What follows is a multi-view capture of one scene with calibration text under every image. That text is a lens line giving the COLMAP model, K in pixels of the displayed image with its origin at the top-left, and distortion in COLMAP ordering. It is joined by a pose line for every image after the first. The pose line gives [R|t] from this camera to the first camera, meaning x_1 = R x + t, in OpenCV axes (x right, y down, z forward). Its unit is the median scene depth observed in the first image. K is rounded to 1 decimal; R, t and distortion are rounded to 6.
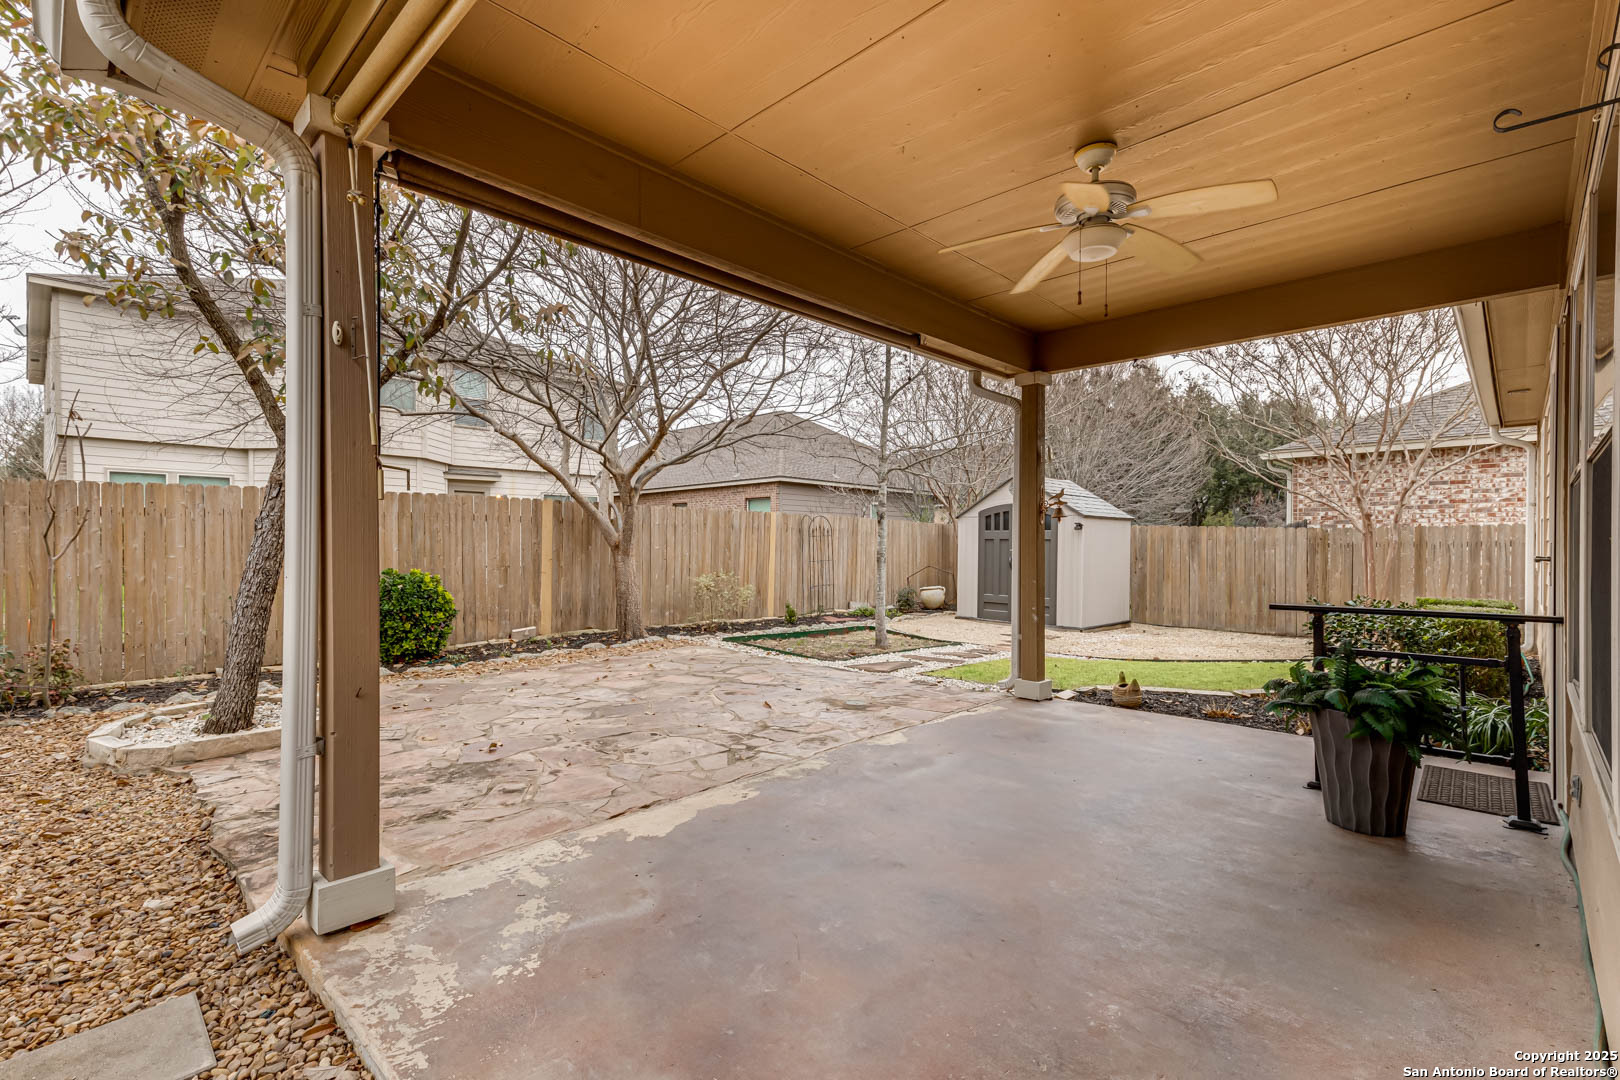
lens RADIAL K [[726.0, 0, 802.4], [0, 726.0, 546.7], [0, 0, 1]] dist [0.027716, 0.000032]
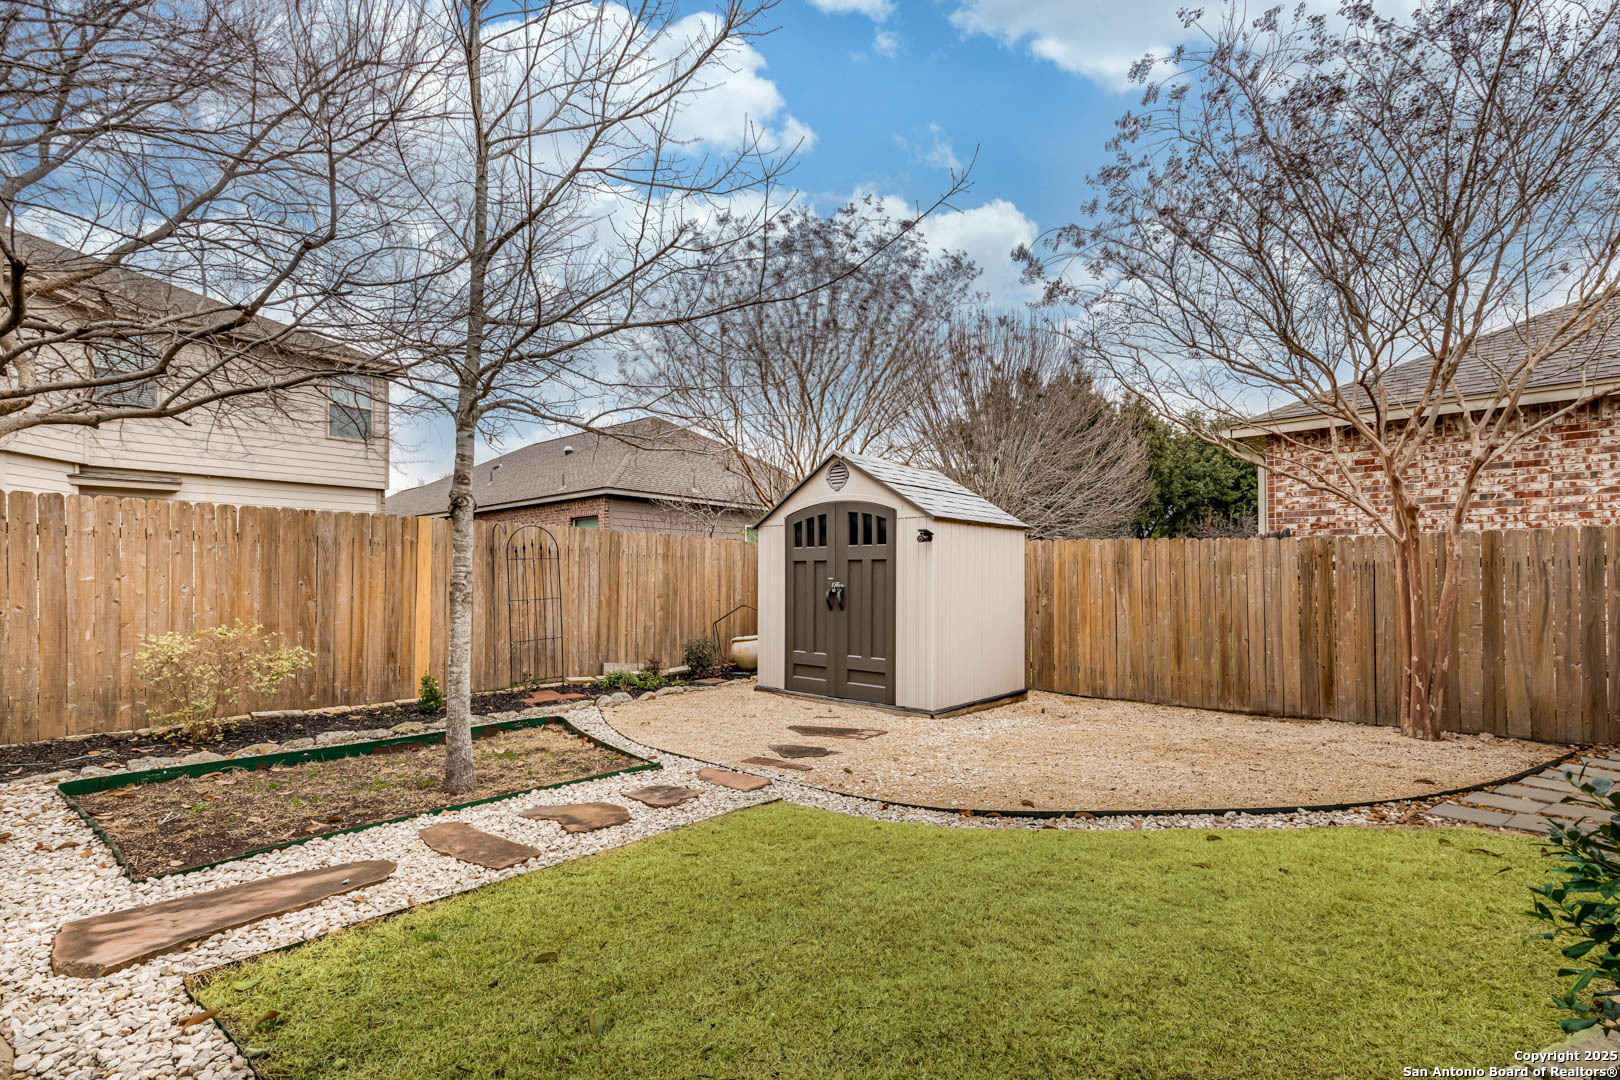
lens RADIAL K [[732.2, 0, 809.5], [0, 732.2, 565.2], [0, 0, 1]] dist [0.031916, 0.000293]
pose [[0.997899, -0.006555, 0.064458, 0.230214], [0.008187, 0.999652, -0.025083, 0.008671], [-0.064271, 0.025558, 0.997605, 0.391591]]
